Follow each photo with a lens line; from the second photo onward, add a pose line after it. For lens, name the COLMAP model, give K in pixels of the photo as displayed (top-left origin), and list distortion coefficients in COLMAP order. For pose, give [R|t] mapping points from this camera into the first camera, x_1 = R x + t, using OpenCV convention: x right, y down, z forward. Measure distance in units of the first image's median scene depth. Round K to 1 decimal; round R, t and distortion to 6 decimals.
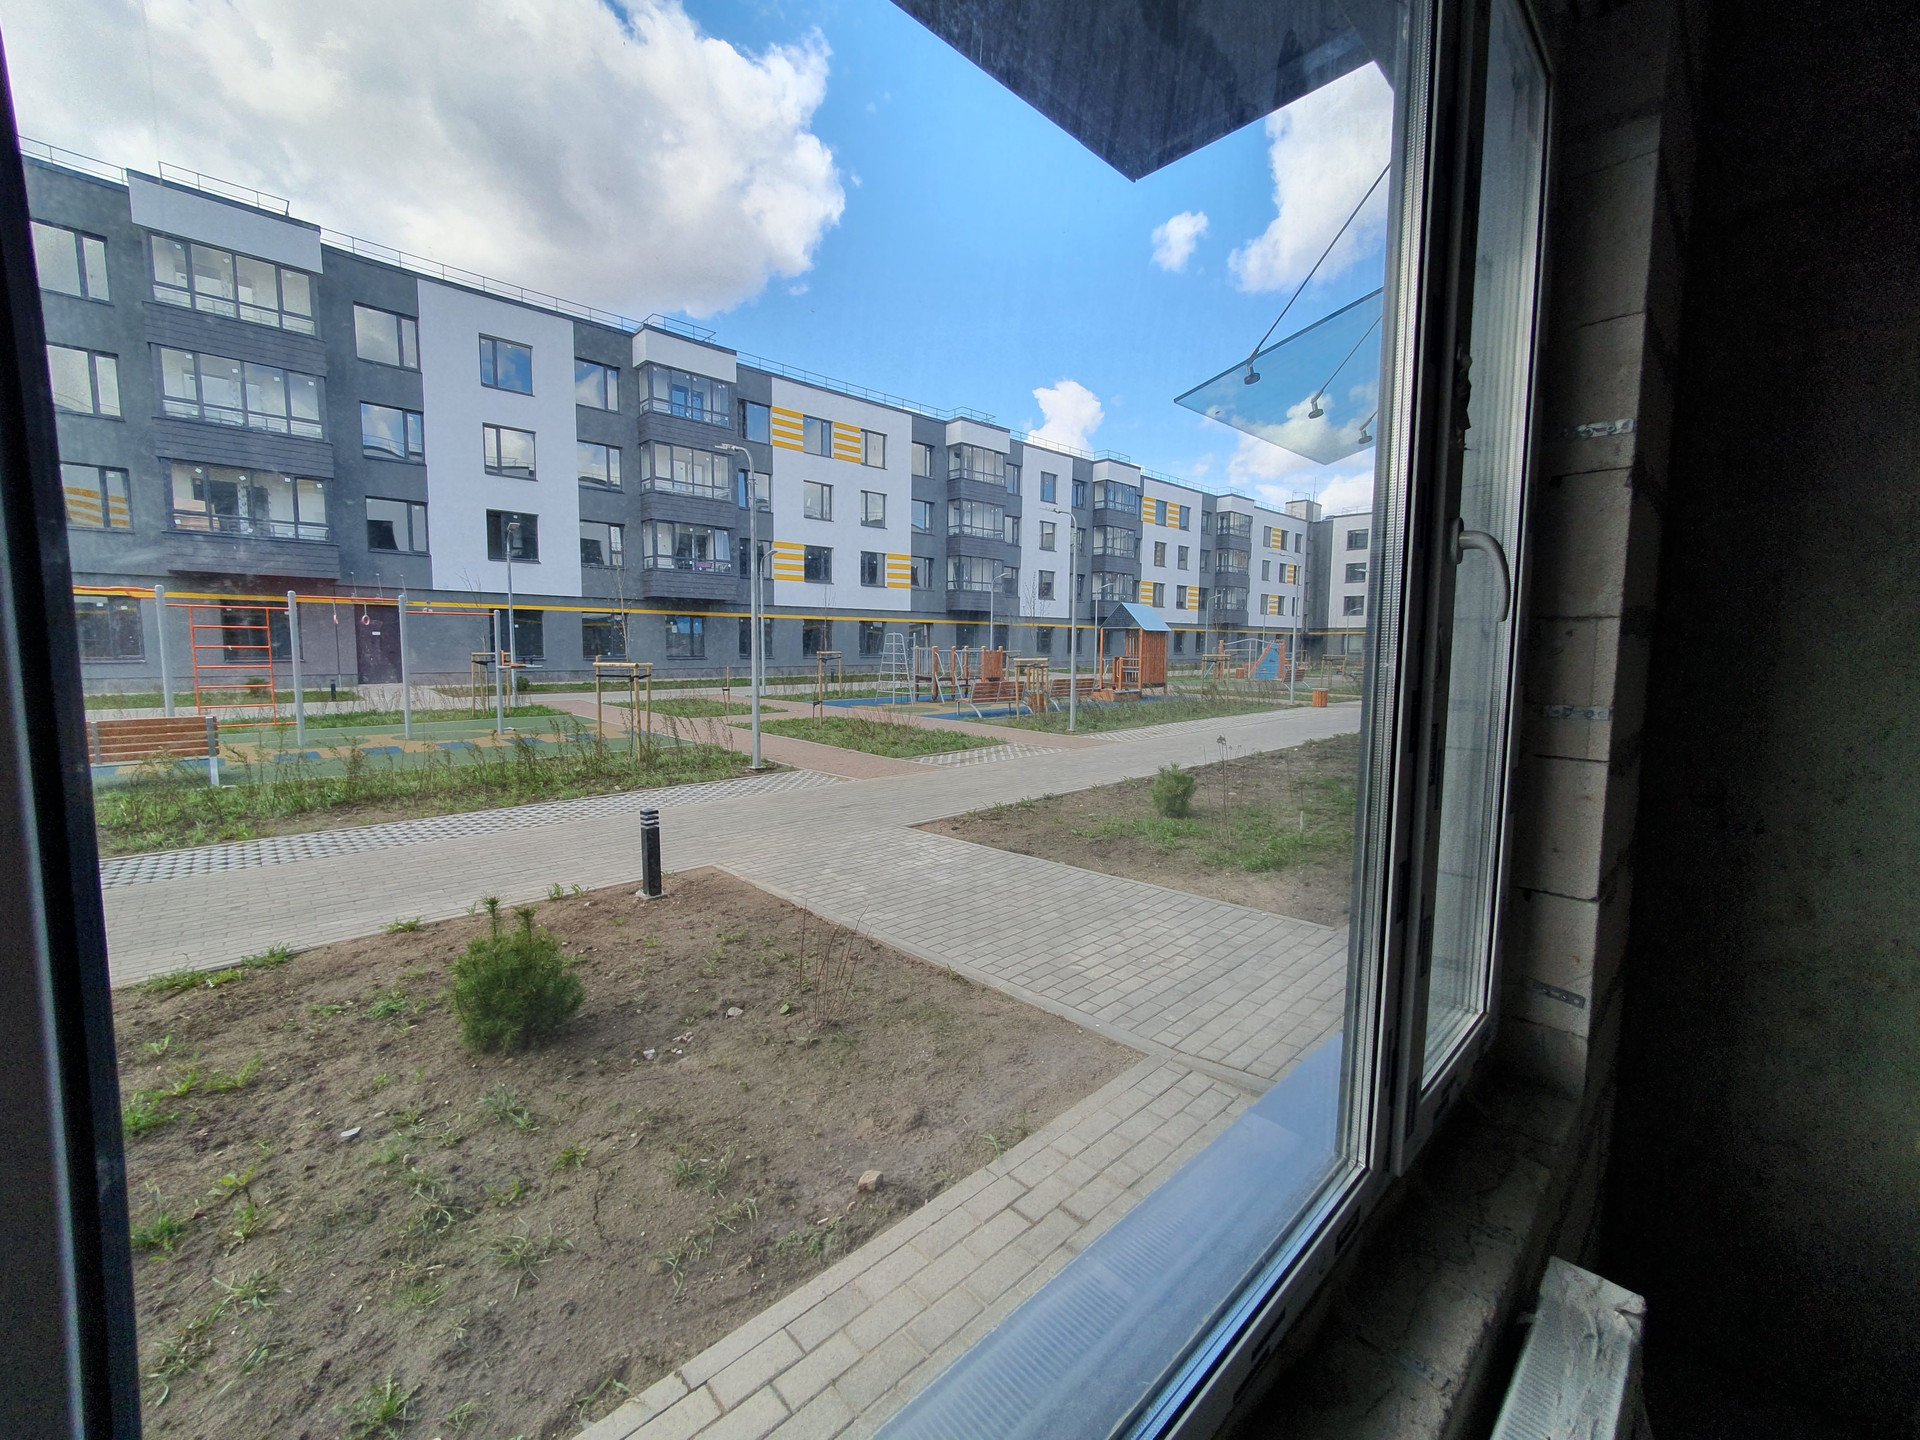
lens RADIAL K [[766.7, 0, 957.2], [0, 766.7, 710.8], [0, 0, 1]] dist [0.005136, 0.001170]
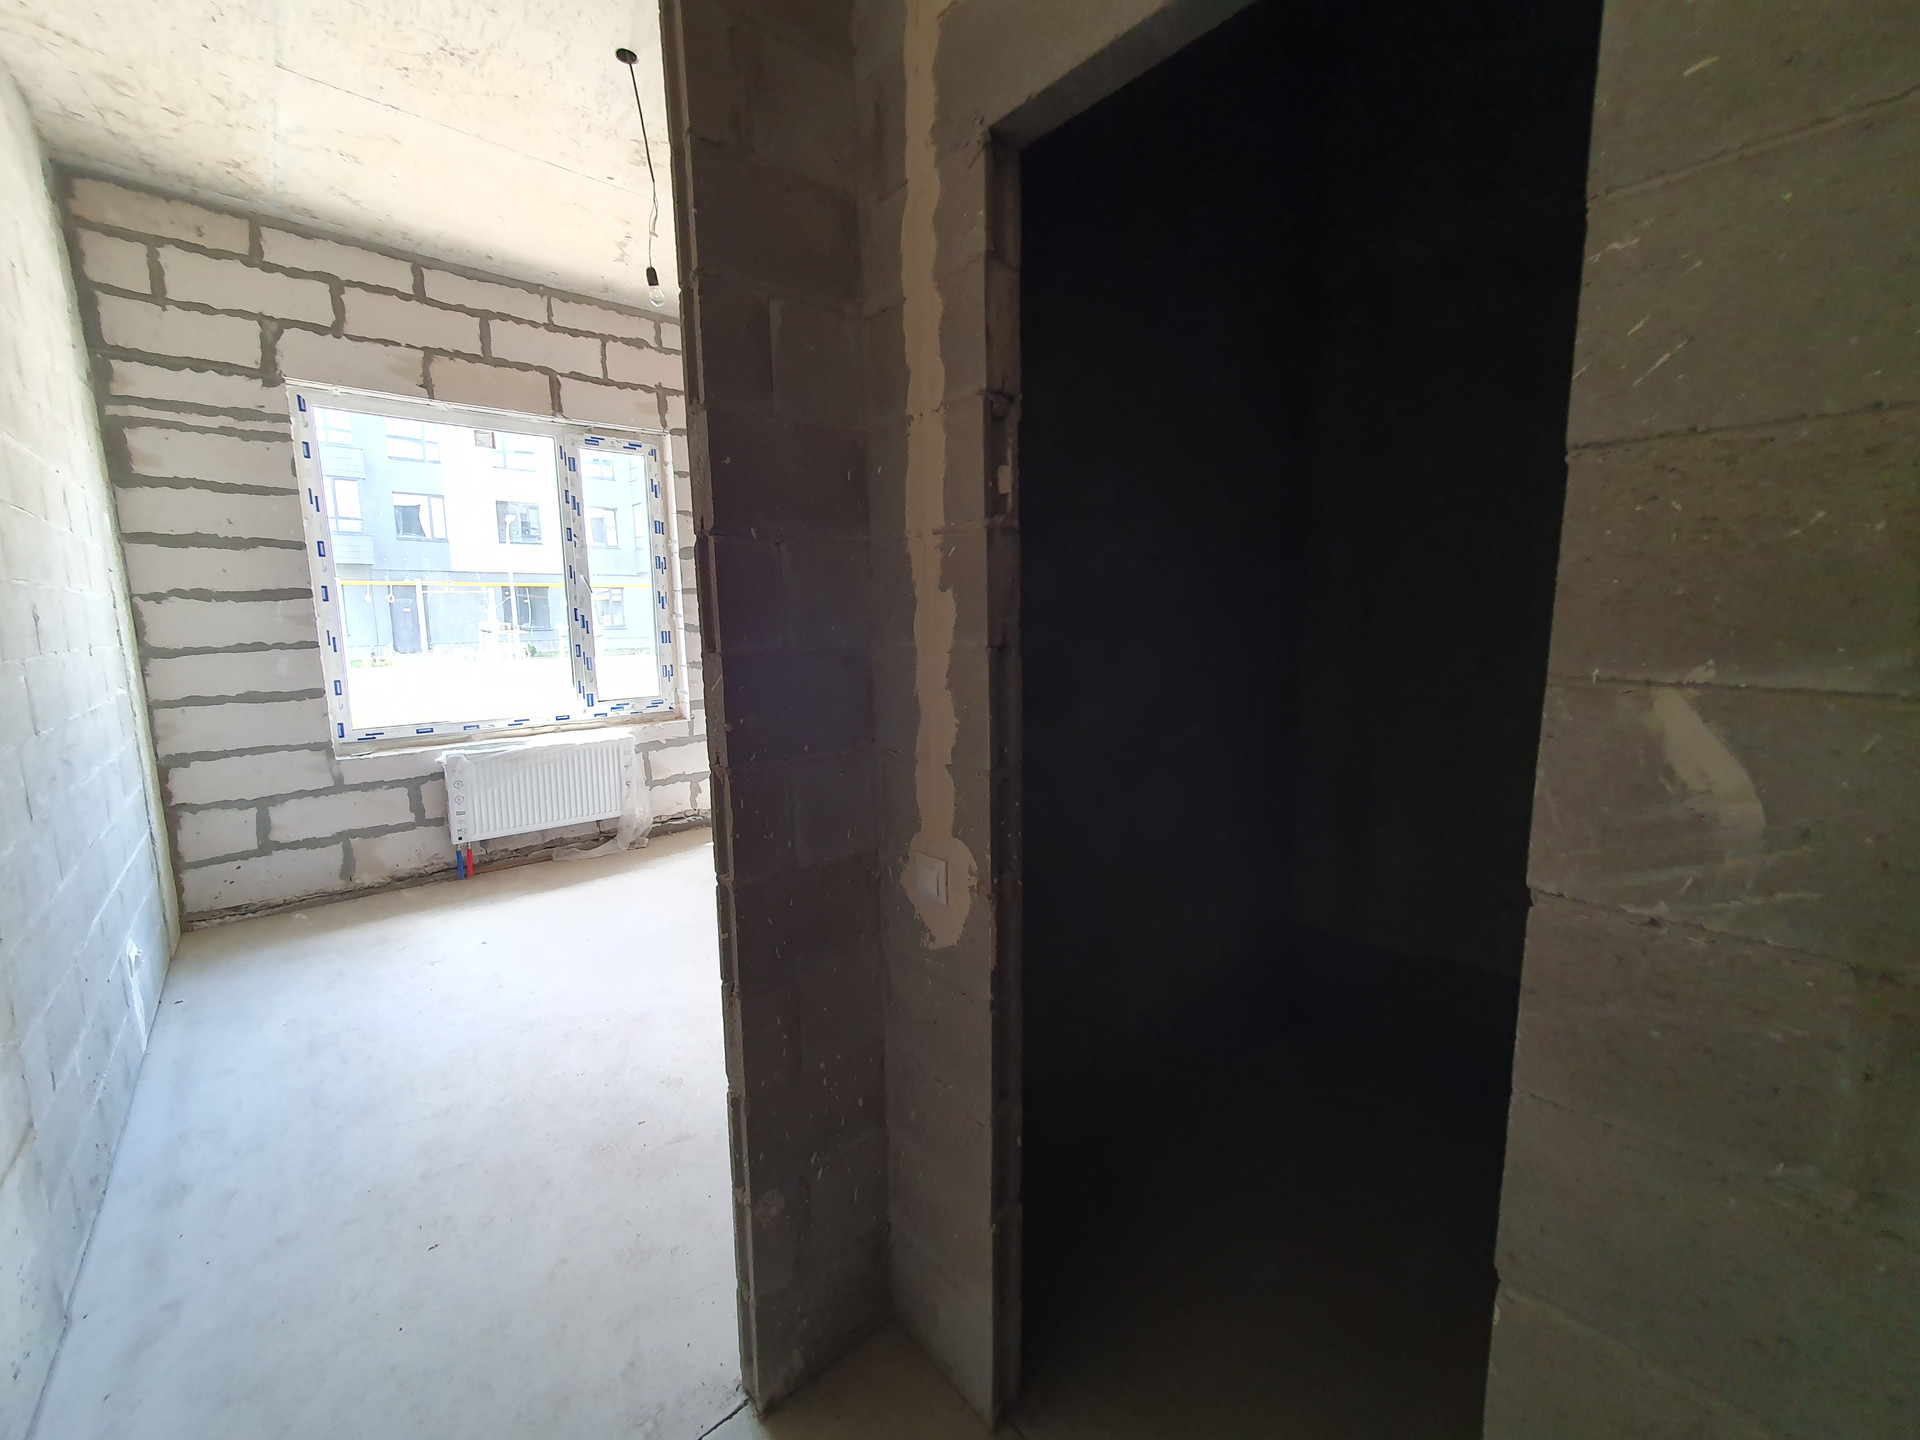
lens RADIAL K [[766.7, 0, 948.1], [0, 766.7, 711.4], [0, 0, 1]] dist [0.005136, 0.001170]
pose [[0.998891, -0.017322, -0.043775, 0.127409], [0.019263, 0.998831, 0.044326, 0.018388], [0.042956, -0.045120, 0.998058, -0.152130]]
